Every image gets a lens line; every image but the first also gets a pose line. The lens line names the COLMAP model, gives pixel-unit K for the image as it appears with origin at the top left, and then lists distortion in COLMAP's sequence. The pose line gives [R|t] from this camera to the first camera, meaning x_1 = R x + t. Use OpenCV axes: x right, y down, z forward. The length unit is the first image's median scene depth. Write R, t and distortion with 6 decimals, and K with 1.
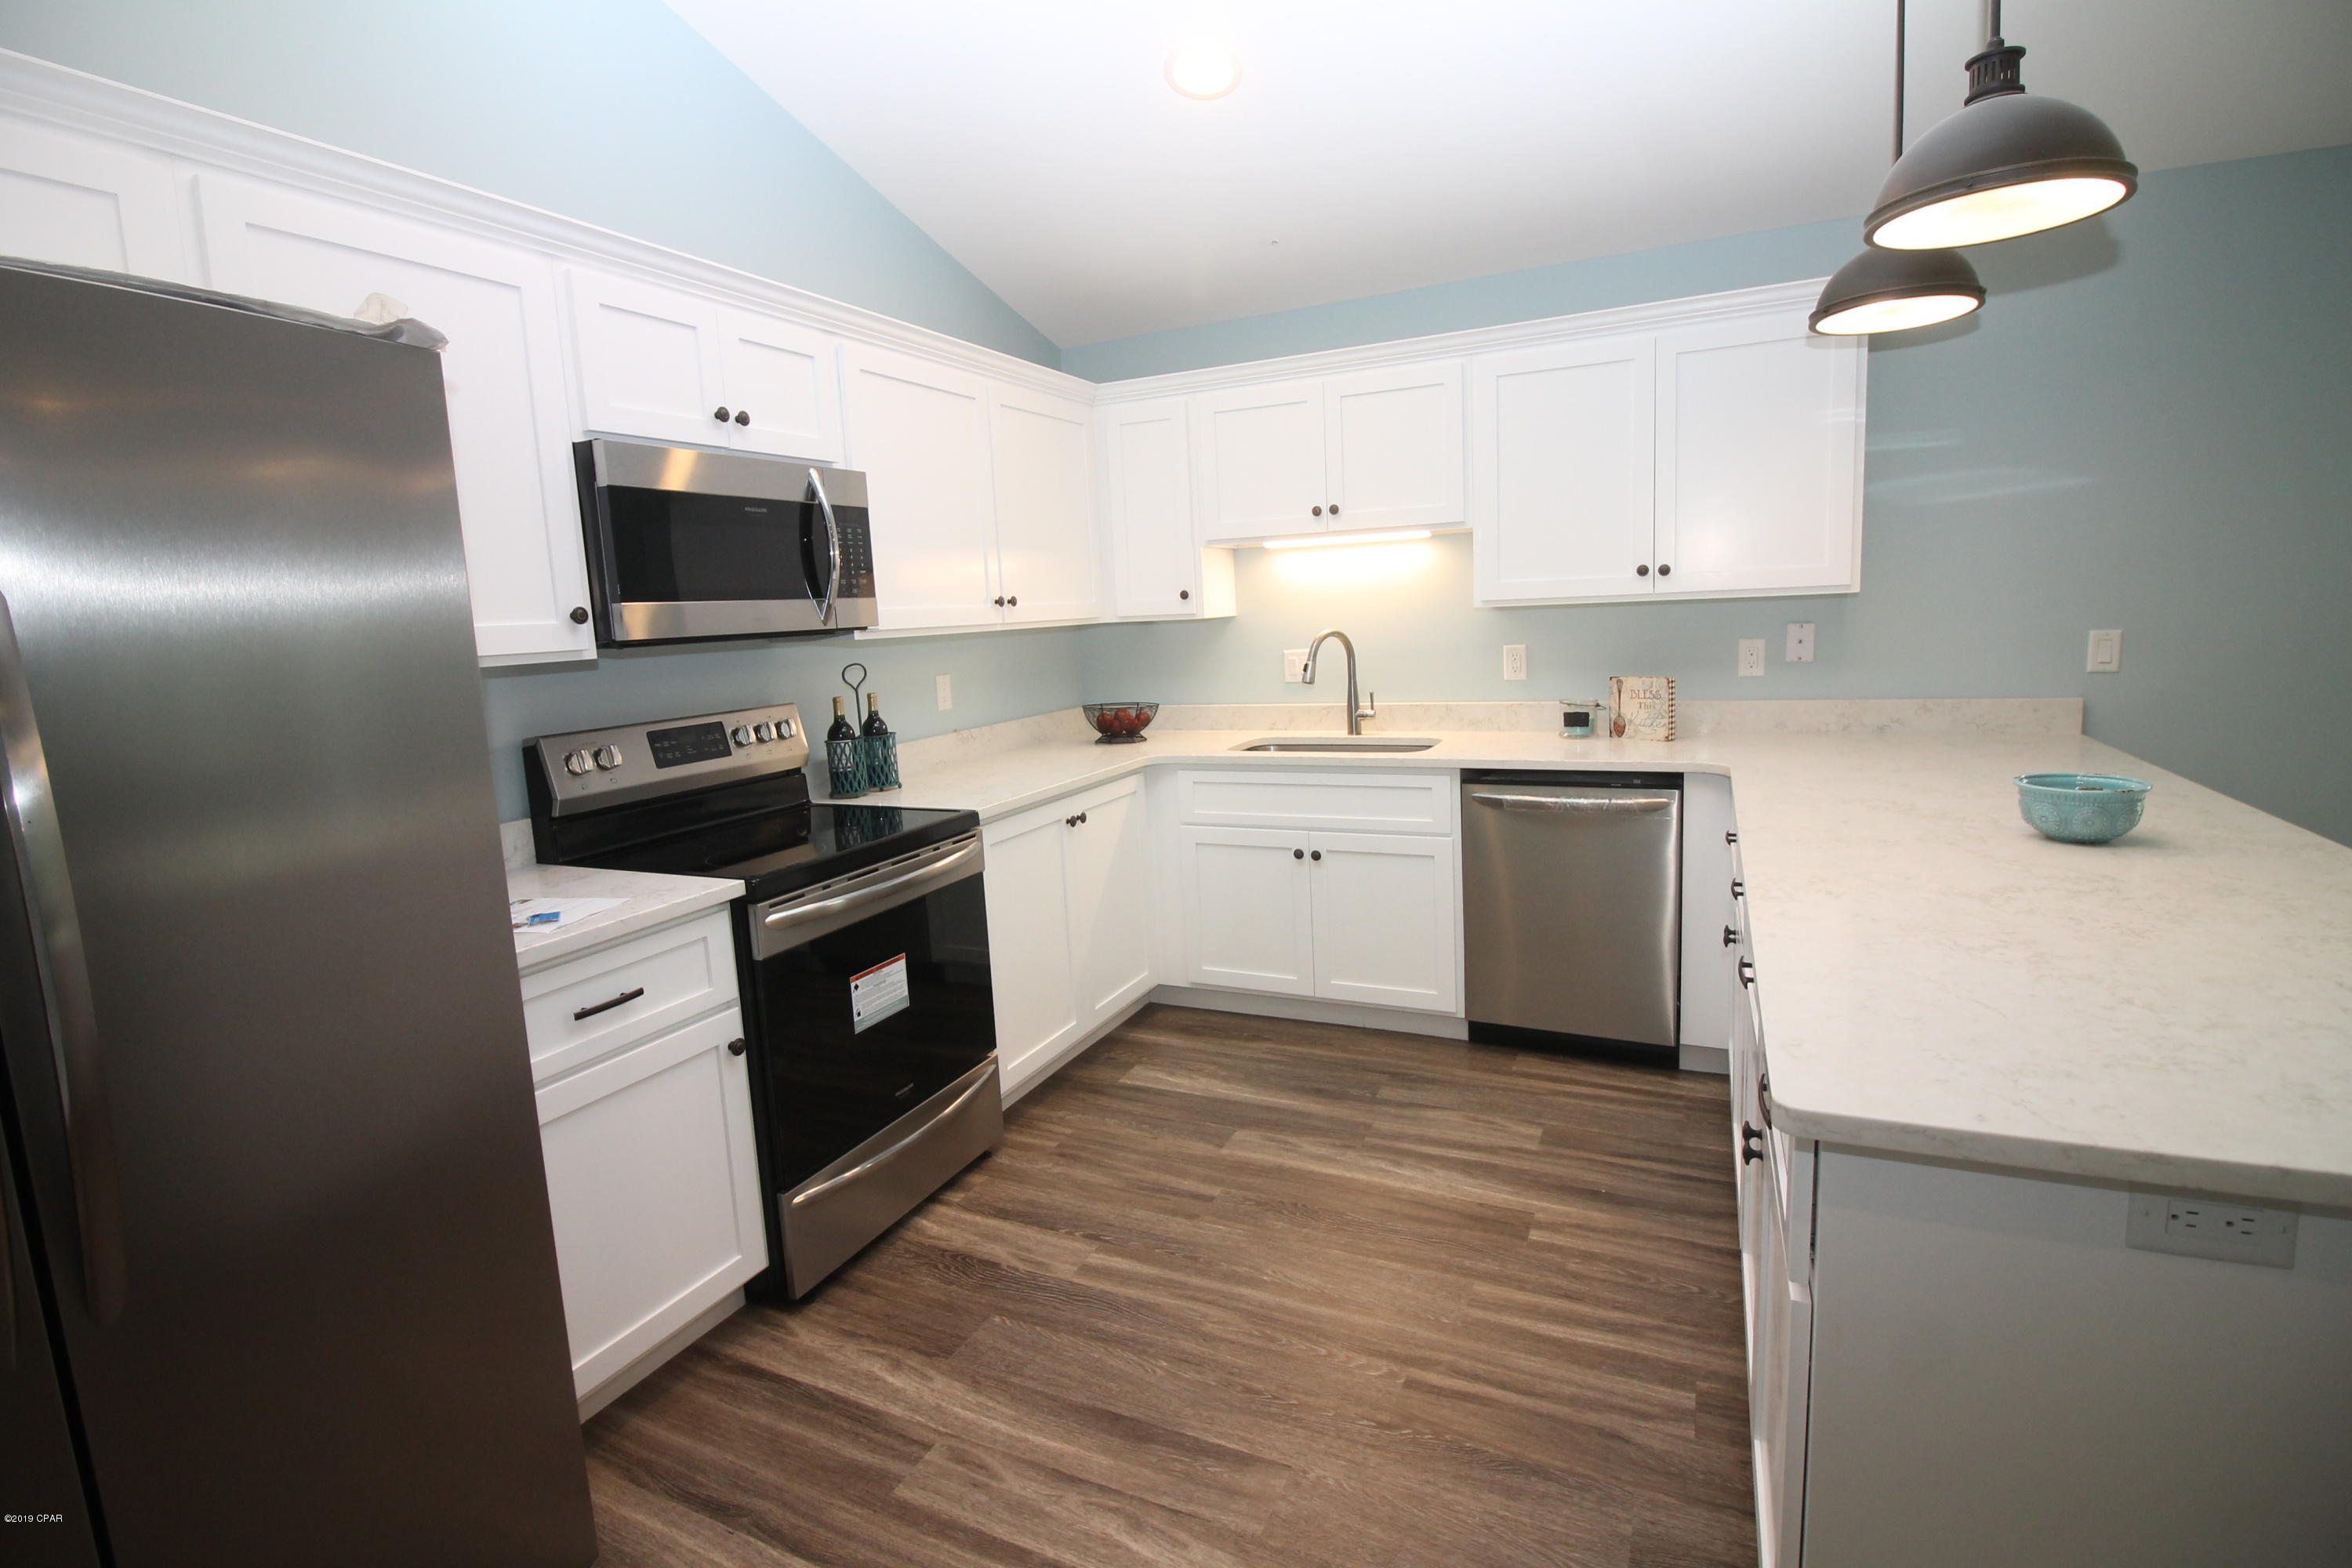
lens RADIAL K [[1101.0, 0, 1179.6], [0, 1101.0, 755.1], [0, 0, 1]] dist [0.002569, -0.014301]
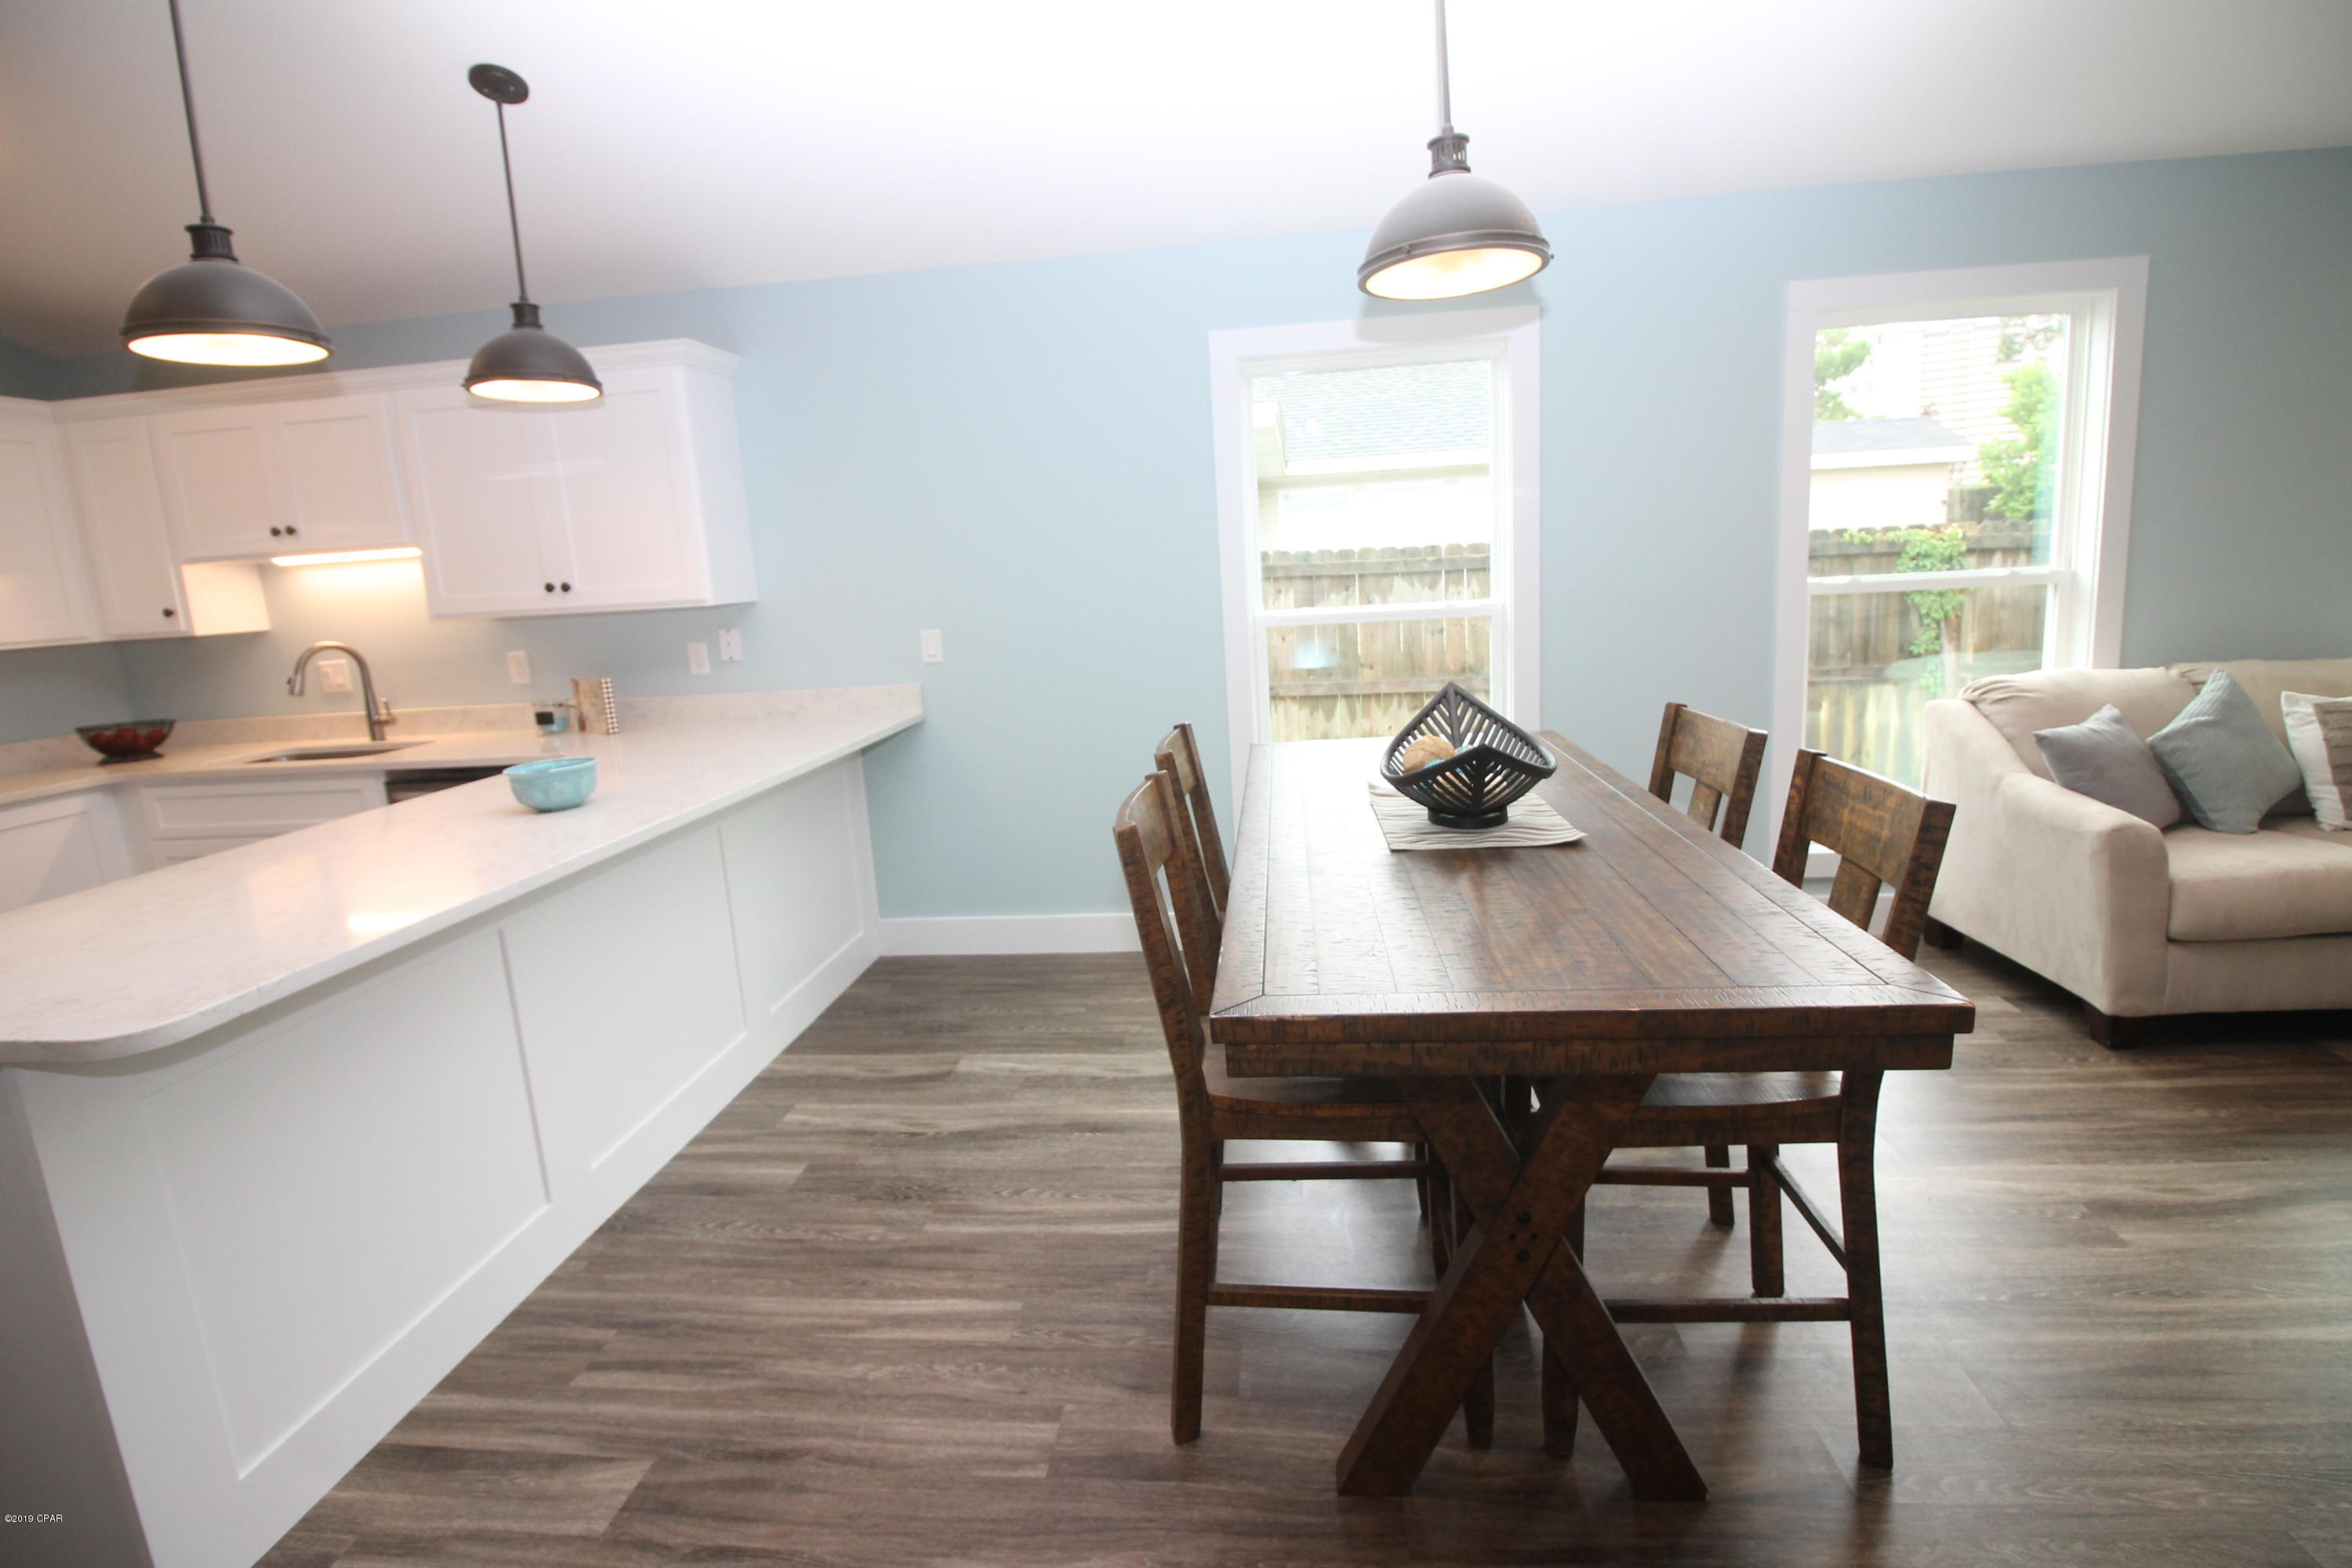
lens RADIAL K [[1101.0, 0, 1179.6], [0, 1101.0, 755.1], [0, 0, 1]] dist [0.002569, -0.014301]
pose [[0.943221, -0.064114, 0.325919, 0.686015], [0.057839, 0.997907, 0.028919, 0.011899], [-0.327091, -0.008426, 0.944955, -0.314392]]
